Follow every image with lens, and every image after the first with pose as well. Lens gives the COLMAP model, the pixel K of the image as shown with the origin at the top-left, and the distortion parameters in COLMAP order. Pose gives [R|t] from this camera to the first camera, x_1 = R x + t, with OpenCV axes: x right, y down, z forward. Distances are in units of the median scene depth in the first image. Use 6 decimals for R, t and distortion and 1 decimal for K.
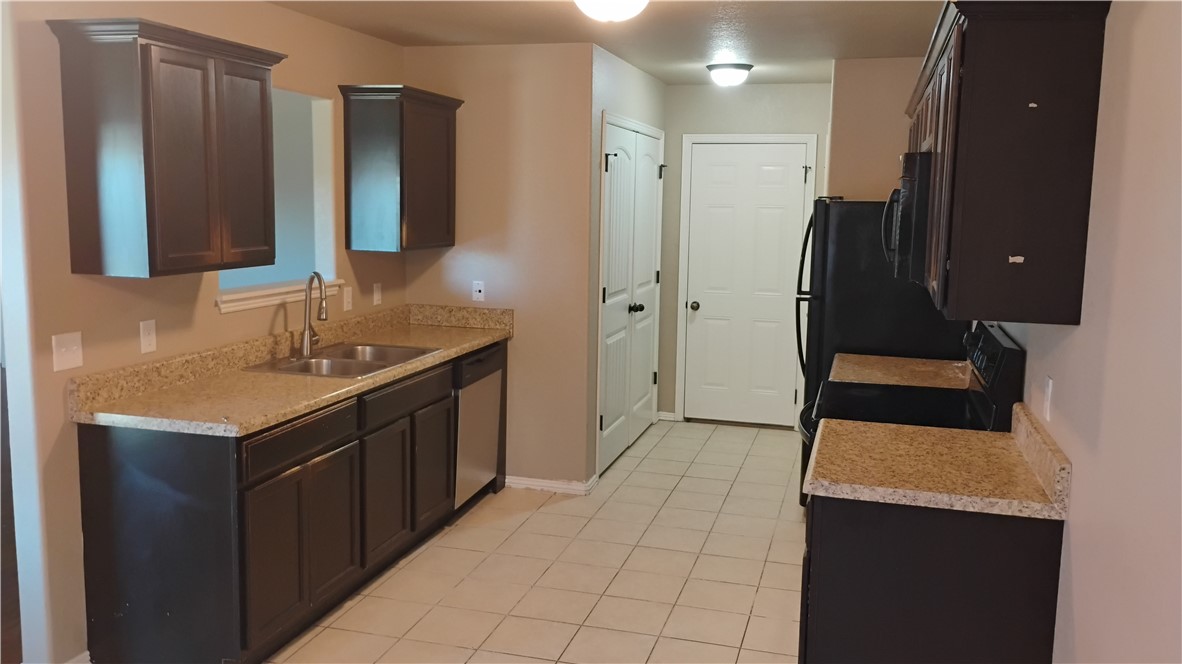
lens RADIAL K [[969.5, 0, 590.7], [0, 969.5, 328.2], [0, 0, 1]] dist [0.039635, 0.000161]
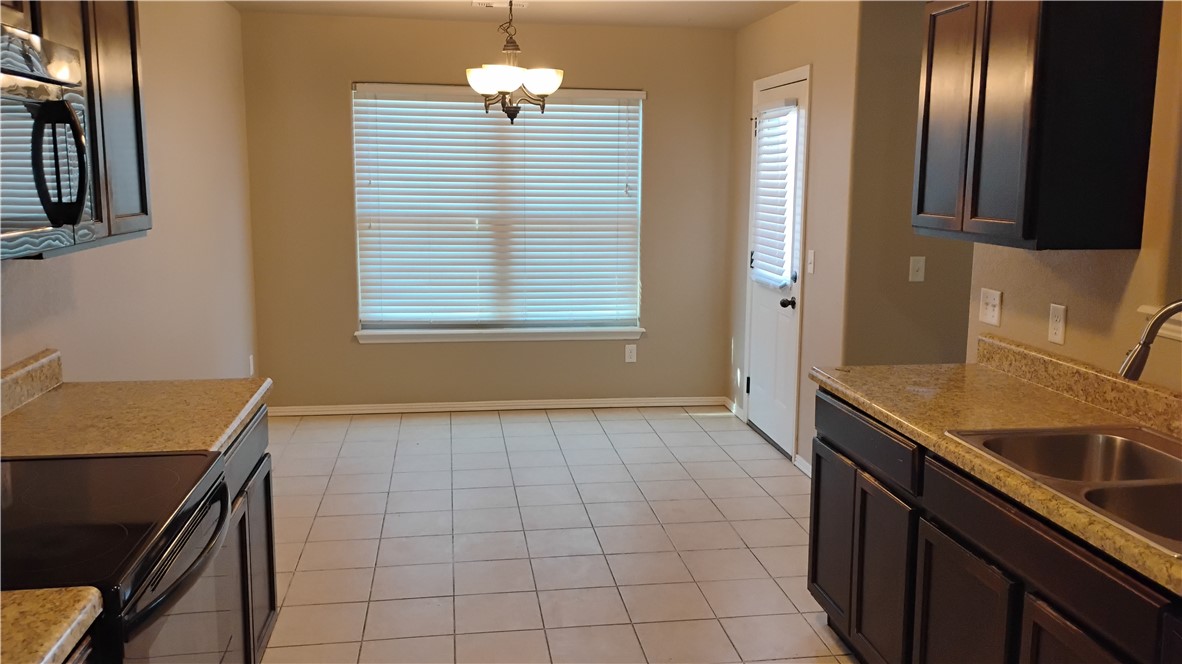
lens RADIAL K [[969.5, 0, 591.1], [0, 969.5, 330.5], [0, 0, 1]] dist [0.039635, 0.000161]
pose [[-0.910846, 0.037029, -0.411083, 0.250489], [-0.085971, 0.957103, 0.276701, -0.182290], [0.403694, 0.287374, -0.868589, 1.567530]]
